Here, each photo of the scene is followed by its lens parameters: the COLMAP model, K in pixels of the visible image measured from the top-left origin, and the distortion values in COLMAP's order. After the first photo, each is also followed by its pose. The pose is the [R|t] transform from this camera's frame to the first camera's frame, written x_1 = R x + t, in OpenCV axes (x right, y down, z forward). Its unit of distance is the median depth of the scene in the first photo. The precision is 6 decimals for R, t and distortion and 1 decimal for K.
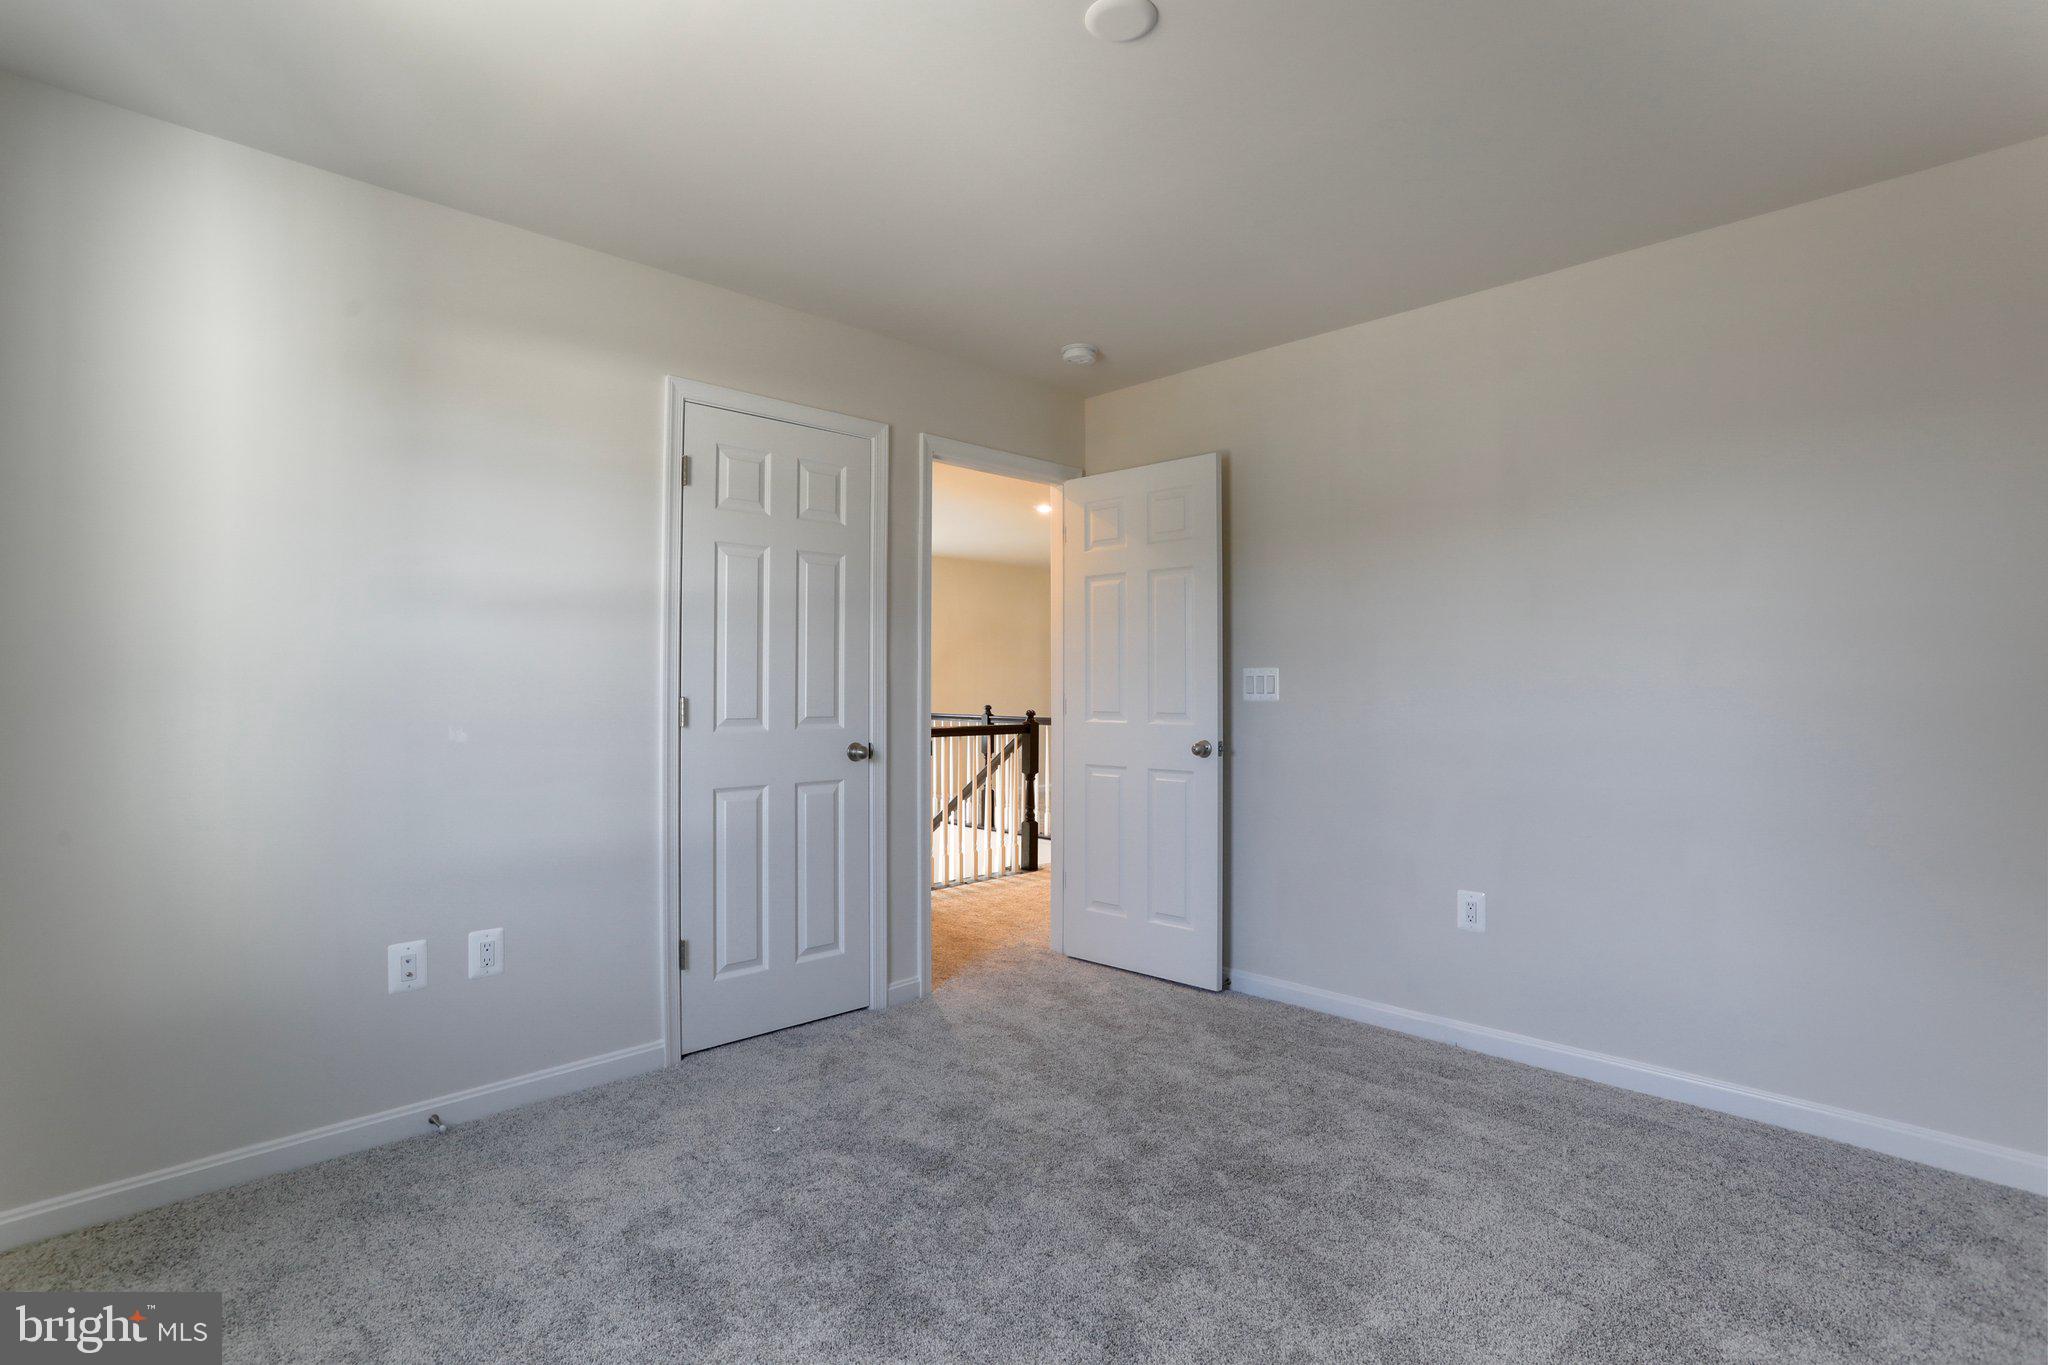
lens RADIAL K [[1001.6, 0, 1021.3], [0, 1001.6, 680.6], [0, 0, 1]] dist [-0.046168, 0.021026]
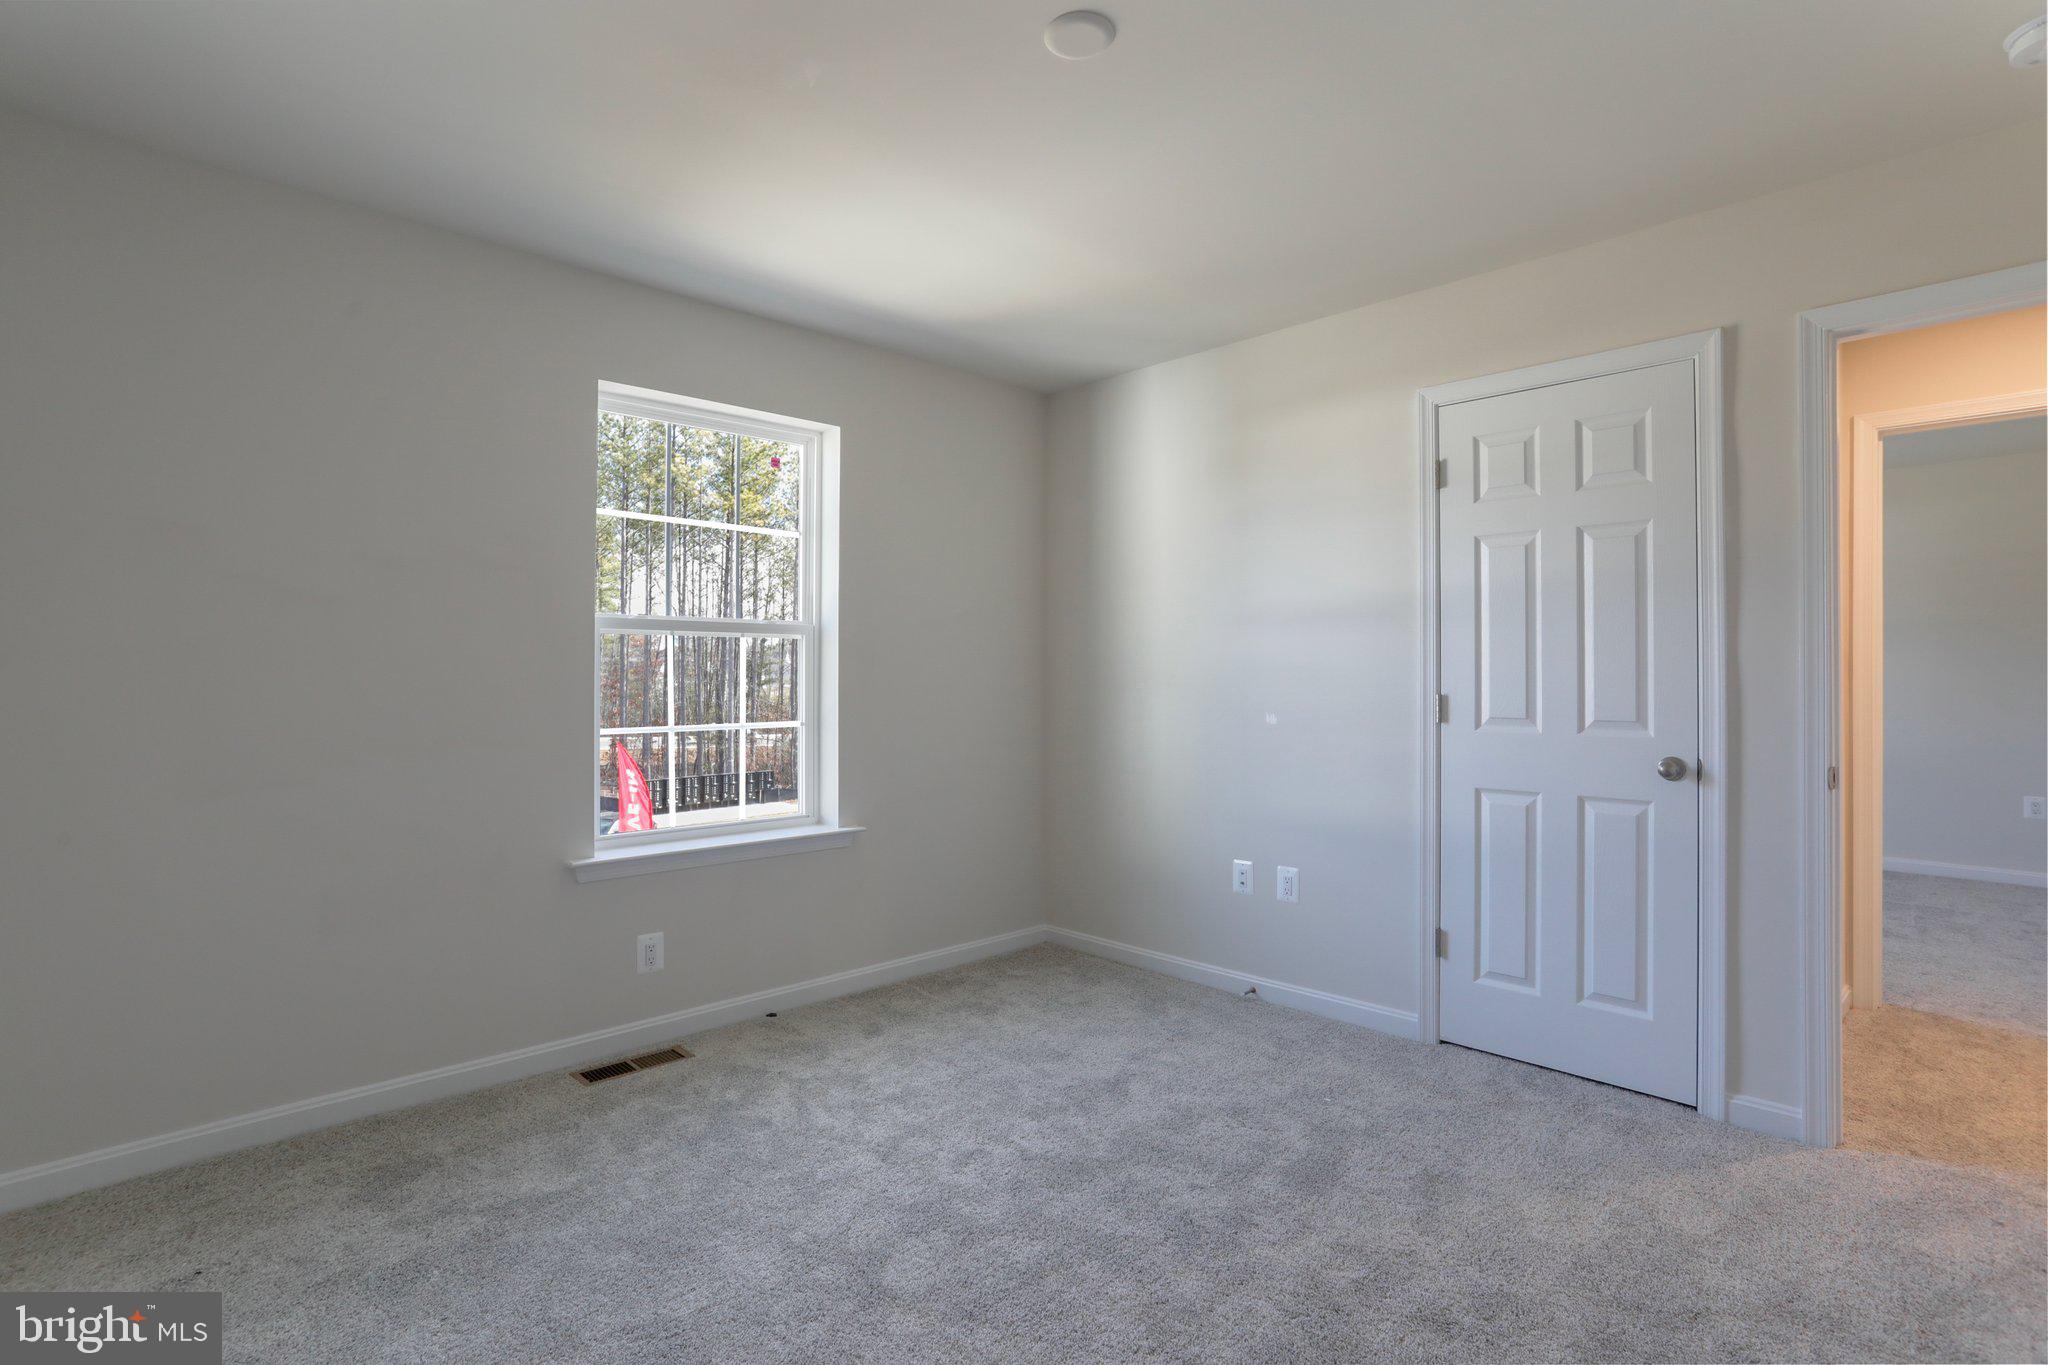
lens RADIAL K [[1001.6, 0, 1041.9], [0, 1001.6, 688.6], [0, 0, 1]] dist [-0.046168, 0.021026]
pose [[-0.006330, 0.008987, -0.999940, 0.673729], [0.003350, 0.999954, 0.008966, 0.000222], [0.999974, -0.003293, -0.006360, 0.575382]]
